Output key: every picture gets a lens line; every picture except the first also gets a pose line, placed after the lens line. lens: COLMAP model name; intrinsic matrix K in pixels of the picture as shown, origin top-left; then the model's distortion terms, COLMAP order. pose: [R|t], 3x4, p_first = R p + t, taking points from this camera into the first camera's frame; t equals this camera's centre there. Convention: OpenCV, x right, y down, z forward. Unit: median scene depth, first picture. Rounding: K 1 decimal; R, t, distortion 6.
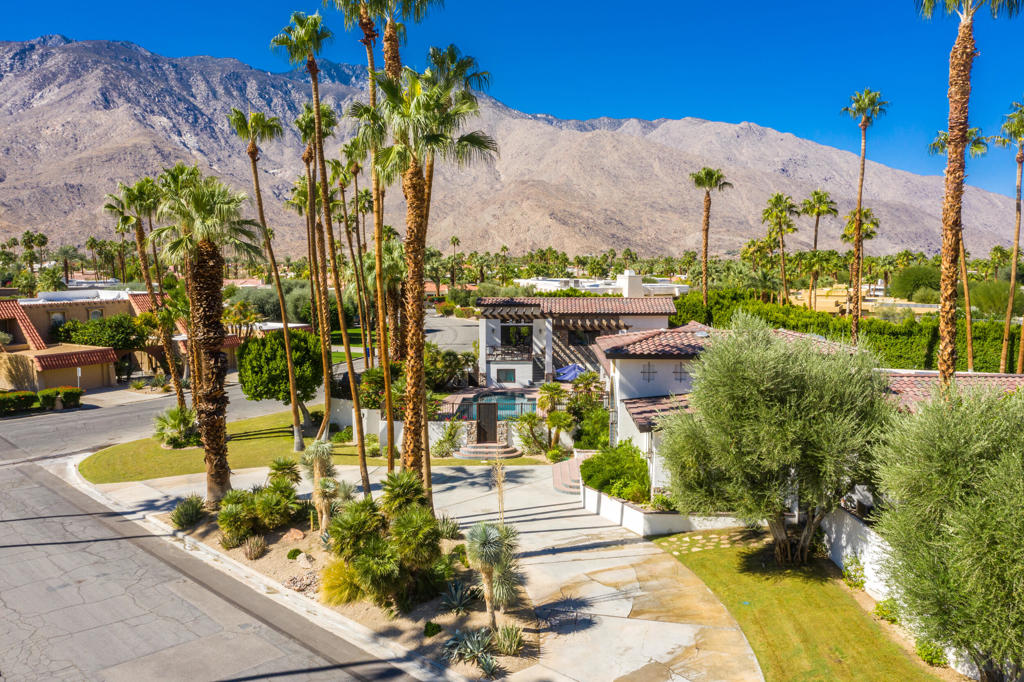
lens RADIAL K [[805.8, 0, 512.0], [0, 805.8, 341.0], [0, 0, 1]] dist [-0.015485, 0.002966]
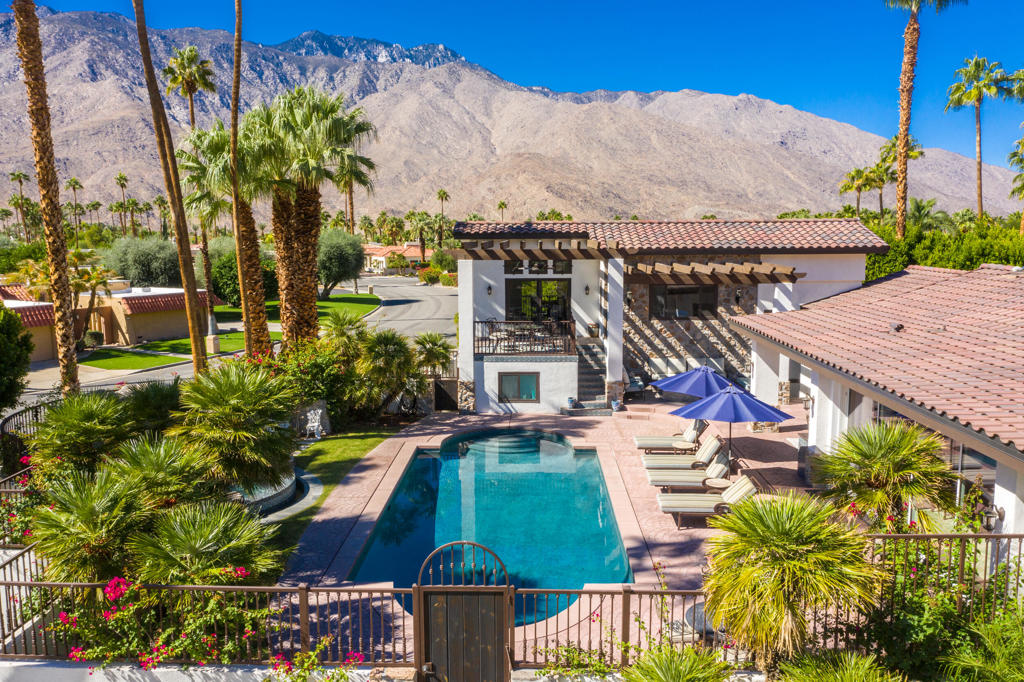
lens RADIAL K [[805.8, 0, 512.0], [0, 805.8, 341.0], [0, 0, 1]] dist [-0.015485, 0.002966]
pose [[0.999982, -0.003412, 0.004897, -0.013168], [0.003263, 0.999540, 0.030145, 0.003947], [-0.004998, -0.030128, 0.999534, 0.551409]]
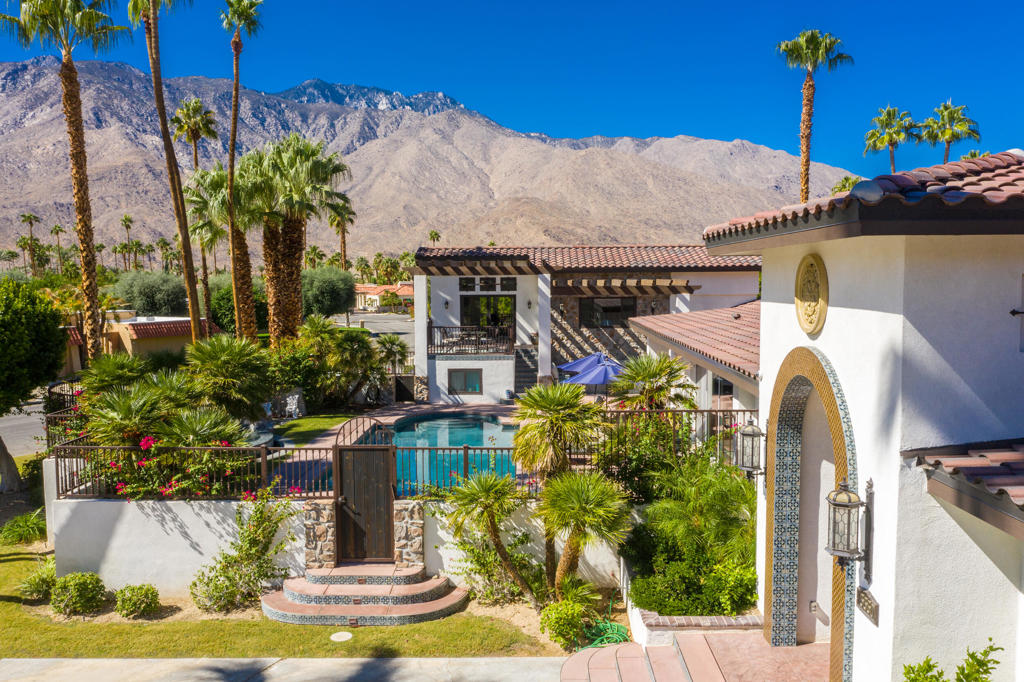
lens RADIAL K [[805.8, 0, 512.0], [0, 805.8, 341.0], [0, 0, 1]] dist [-0.015485, 0.002966]
pose [[0.999966, -0.005163, 0.006447, 0.020417], [0.005310, 0.999720, -0.023040, 0.028518], [-0.006326, 0.023074, 0.999714, 0.461241]]
